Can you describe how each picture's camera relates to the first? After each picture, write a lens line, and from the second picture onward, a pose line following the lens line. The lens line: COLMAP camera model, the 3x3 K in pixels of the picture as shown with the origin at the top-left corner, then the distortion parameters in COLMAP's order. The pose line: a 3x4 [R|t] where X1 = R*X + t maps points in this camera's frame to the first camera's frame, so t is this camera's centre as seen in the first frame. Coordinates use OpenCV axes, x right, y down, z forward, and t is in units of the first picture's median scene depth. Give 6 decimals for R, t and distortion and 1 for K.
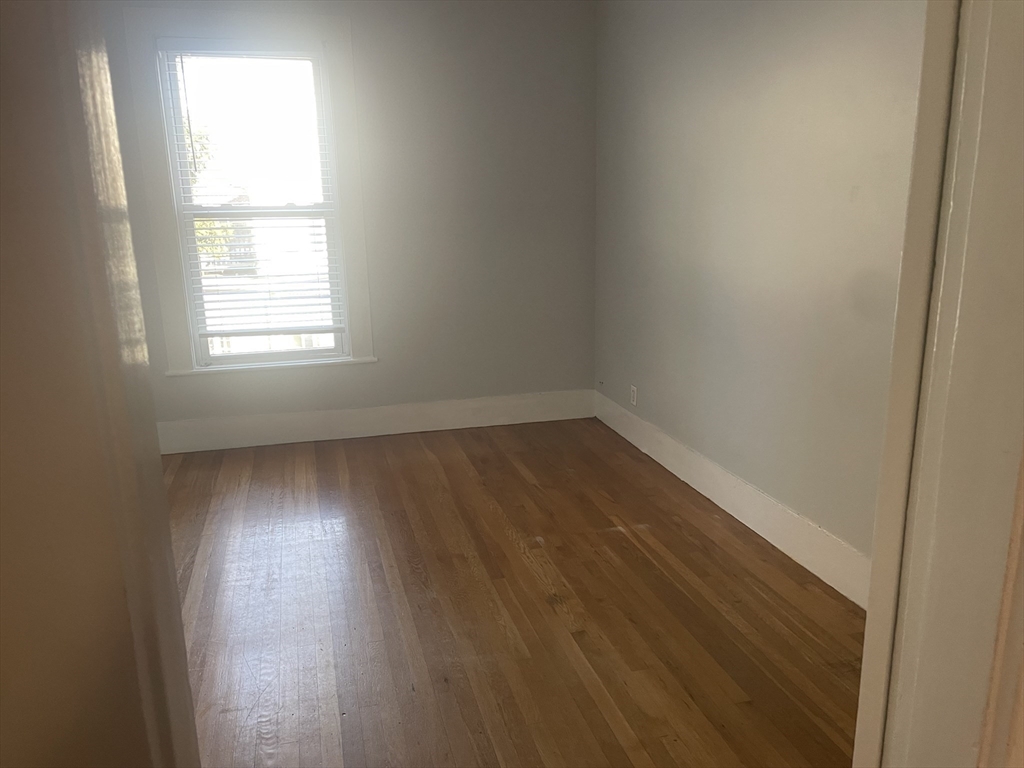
lens RADIAL K [[776.4, 0, 519.4], [0, 776.4, 392.5], [0, 0, 1]] dist [0.091966, -0.120910]
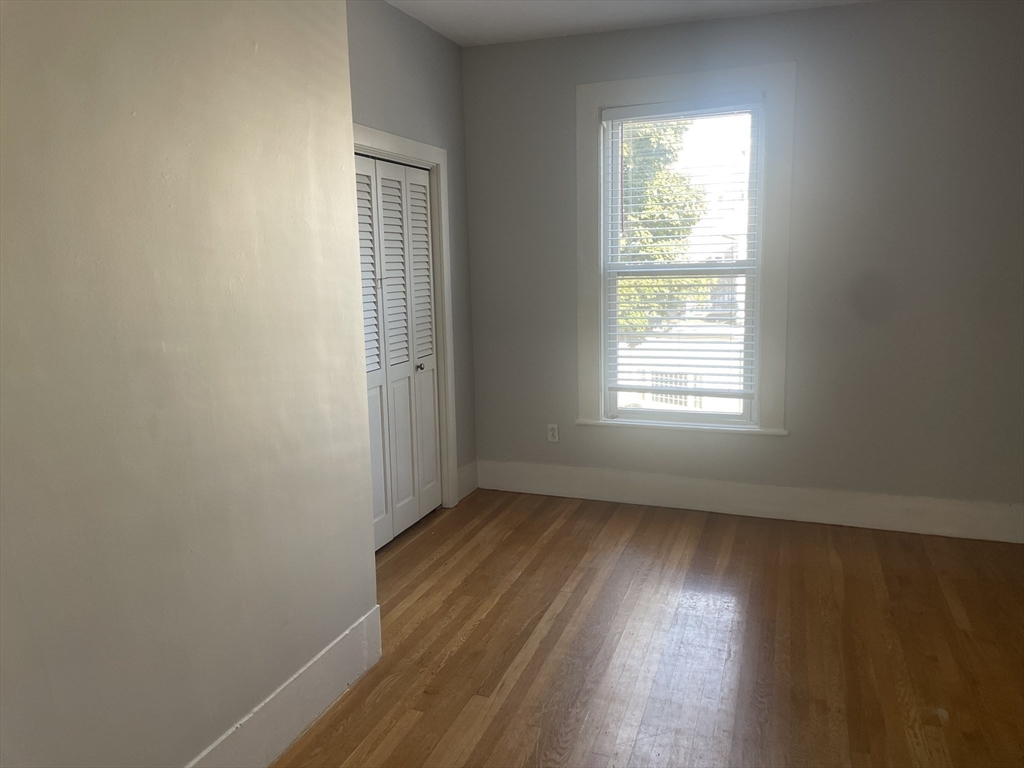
lens RADIAL K [[776.4, 0, 509.0], [0, 776.4, 376.9], [0, 0, 1]] dist [0.091966, -0.120910]
pose [[0.809989, 0.088278, -0.579763, 0.075251], [-0.132062, 0.990670, -0.033659, -0.036190], [0.571383, 0.103828, 0.814090, 0.096290]]
